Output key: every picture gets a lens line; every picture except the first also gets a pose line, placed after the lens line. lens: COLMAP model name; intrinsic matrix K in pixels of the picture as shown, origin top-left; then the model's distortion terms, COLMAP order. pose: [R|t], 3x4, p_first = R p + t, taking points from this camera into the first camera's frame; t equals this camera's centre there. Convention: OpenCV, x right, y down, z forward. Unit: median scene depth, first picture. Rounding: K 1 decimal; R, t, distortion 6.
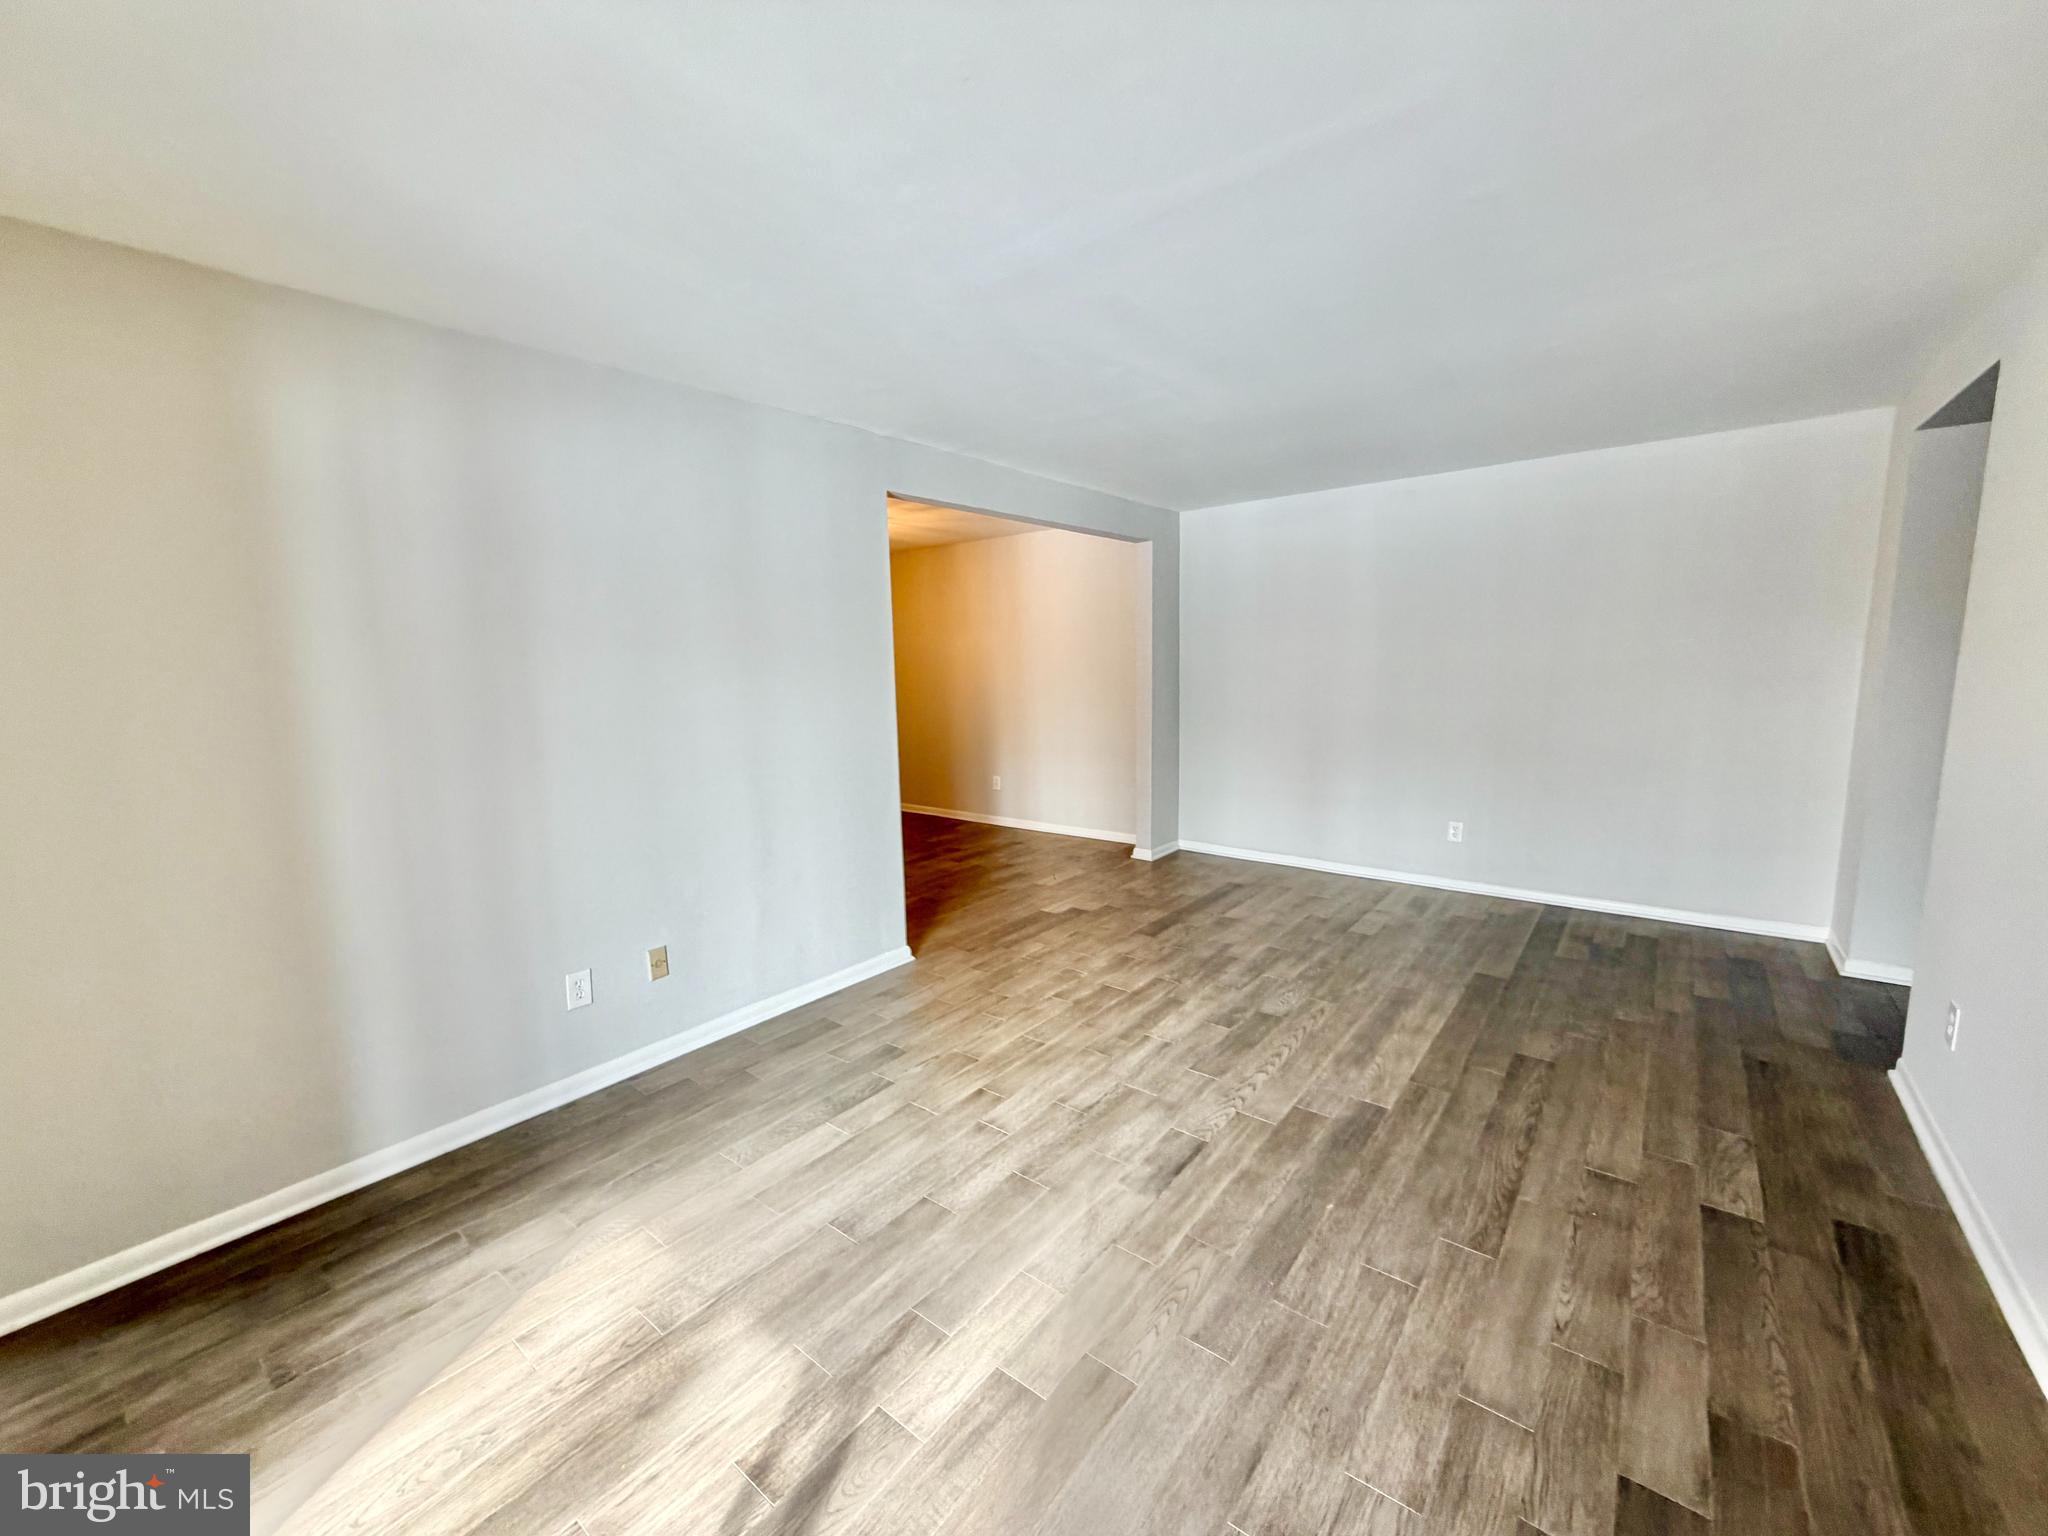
lens RADIAL K [[814.5, 0, 1016.9], [0, 814.5, 769.9], [0, 0, 1]] dist [-0.000565, -0.000275]
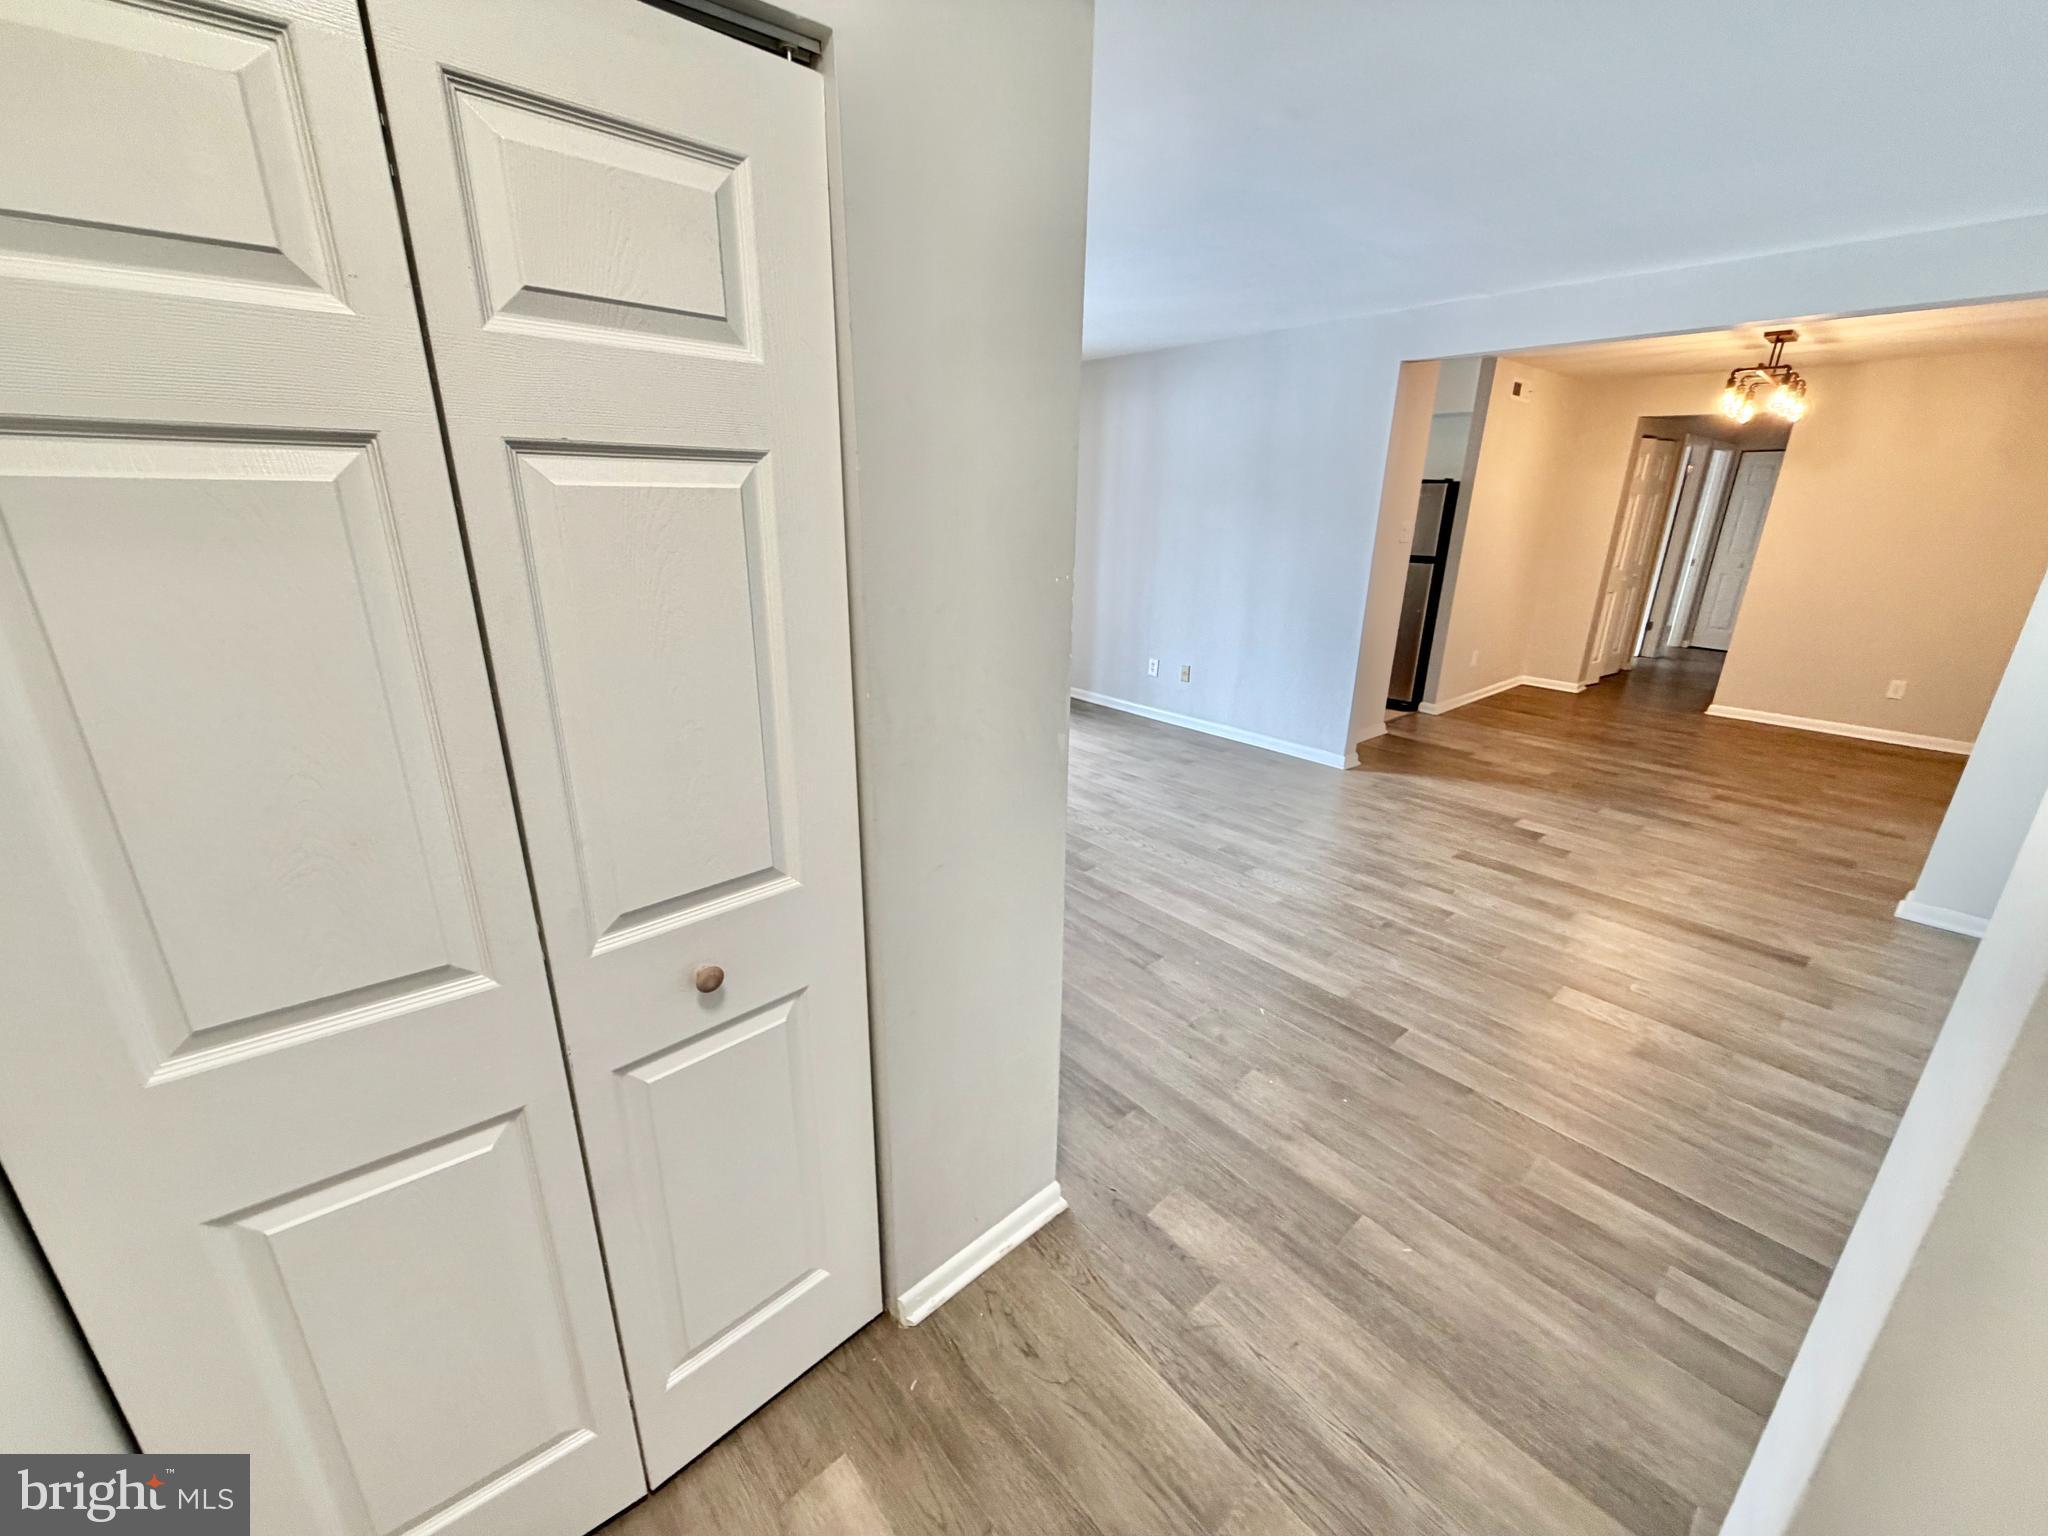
lens RADIAL K [[814.5, 0, 1016.9], [0, 814.5, 769.9], [0, 0, 1]] dist [-0.000565, -0.000275]
pose [[-0.181601, 0.335403, -0.924406, 1.270673], [-0.141219, 0.921398, 0.362054, -0.162649], [0.973179, 0.196293, -0.119962, 0.775882]]
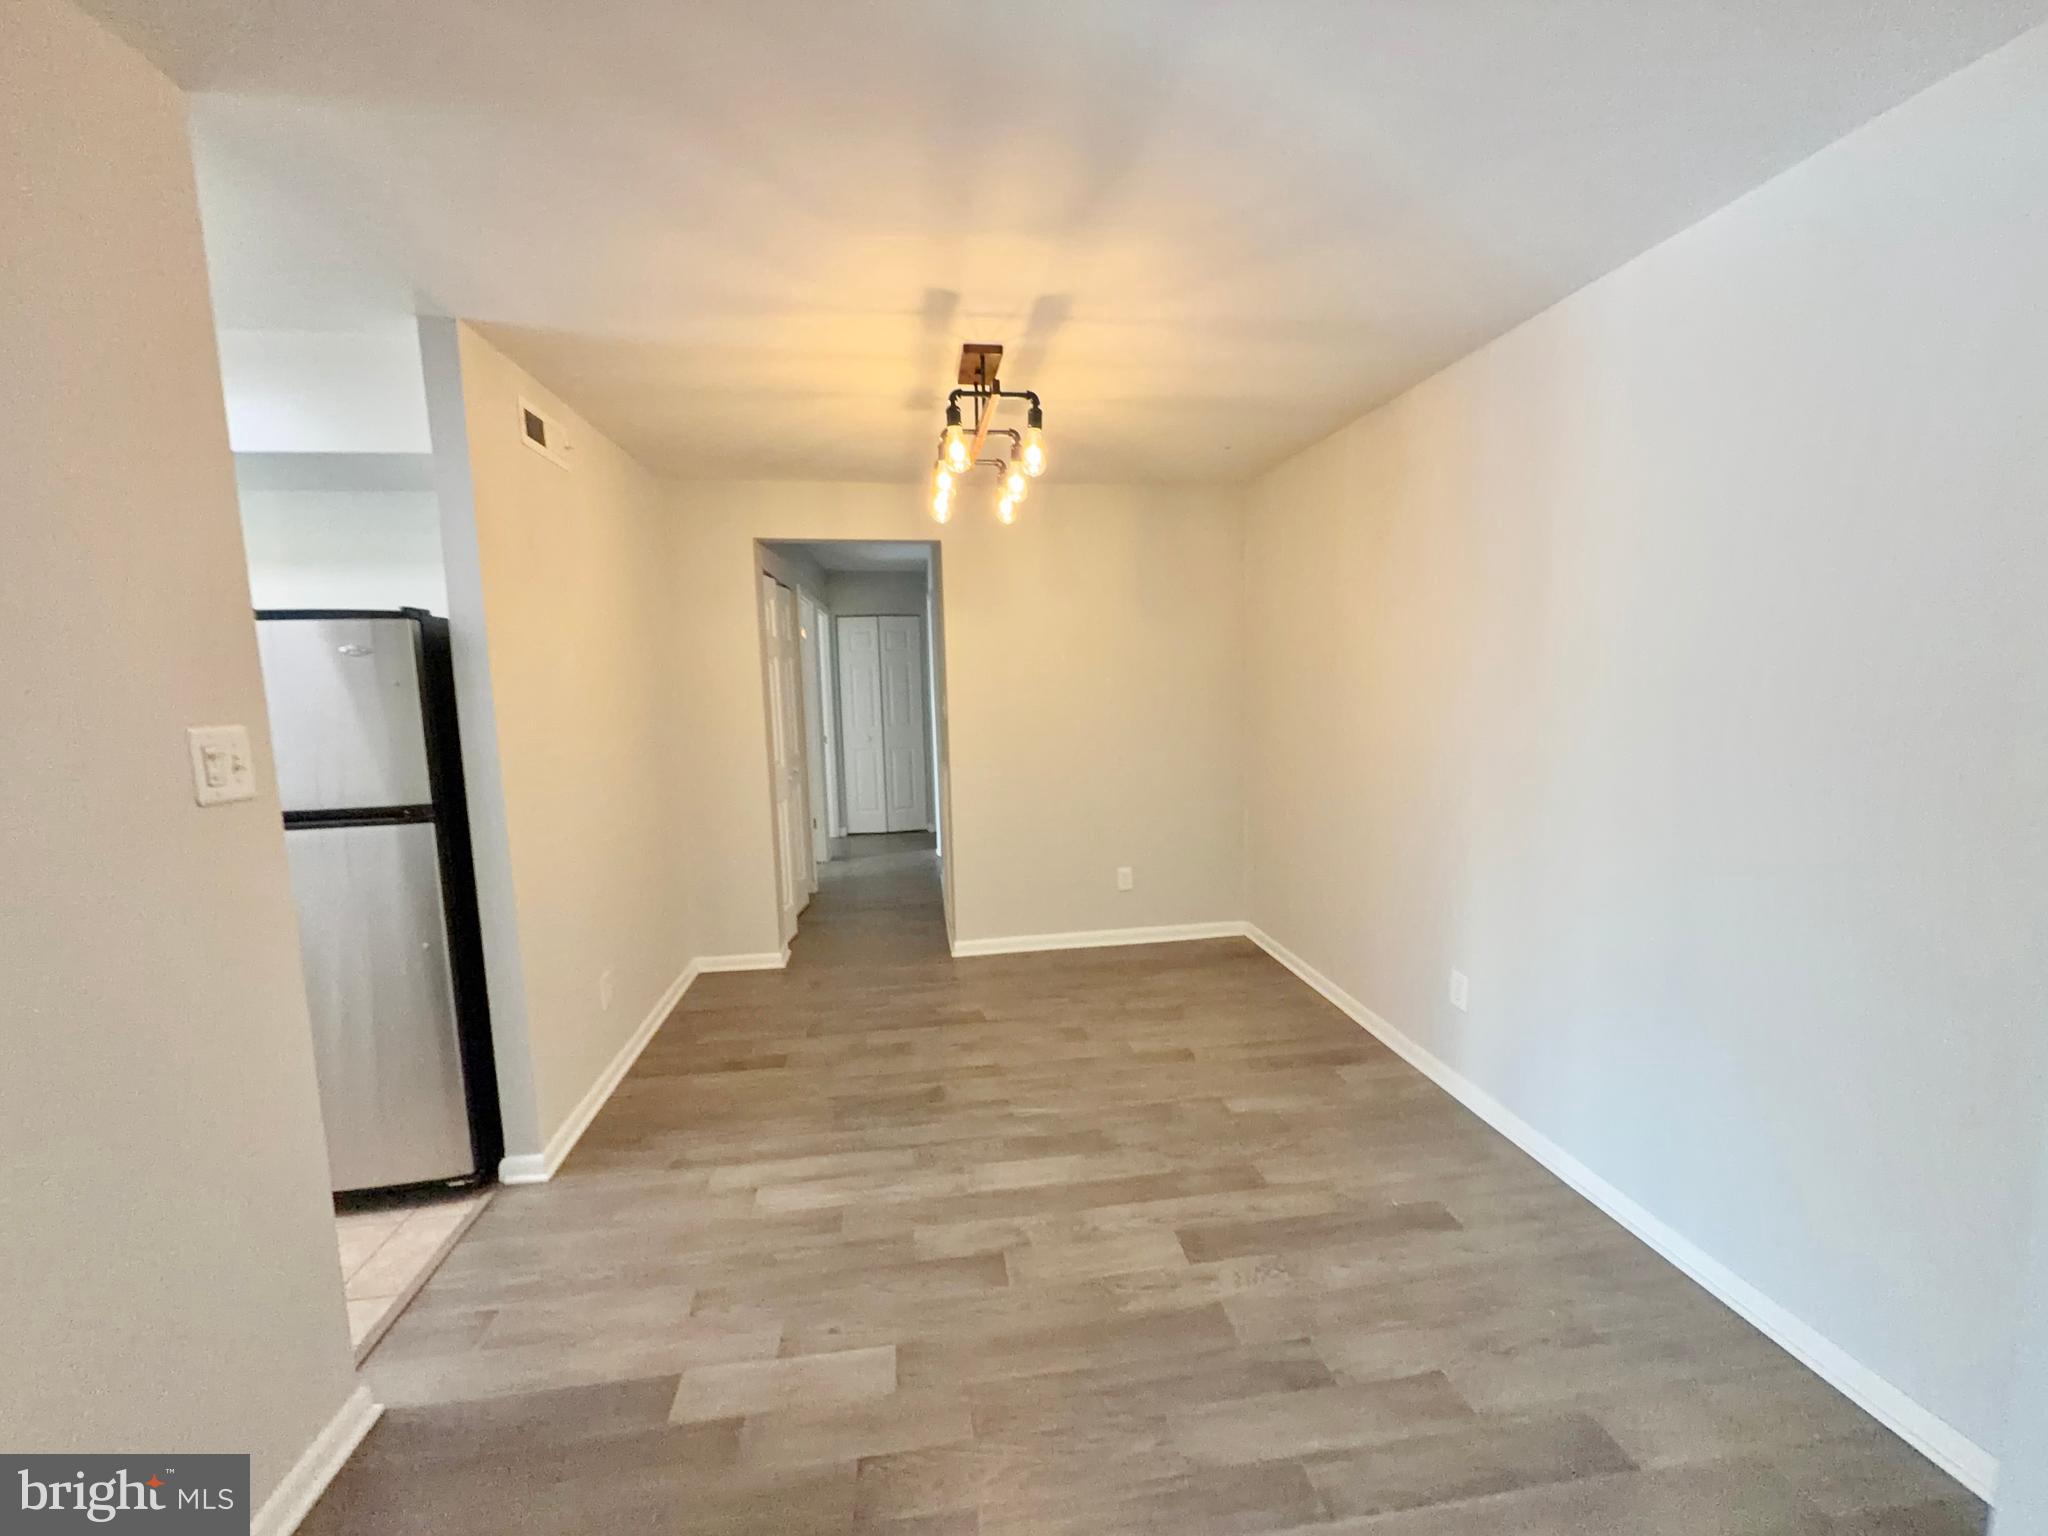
lens RADIAL K [[811.4, 0, 1026.0], [0, 811.4, 770.8], [0, 0, 1]] dist [0.013308, -0.000051]
pose [[0.726979, 0.082057, -0.681739, 0.166329], [-0.085866, 0.995904, 0.028307, -0.166300], [0.681269, 0.037960, 0.731048, 1.184212]]
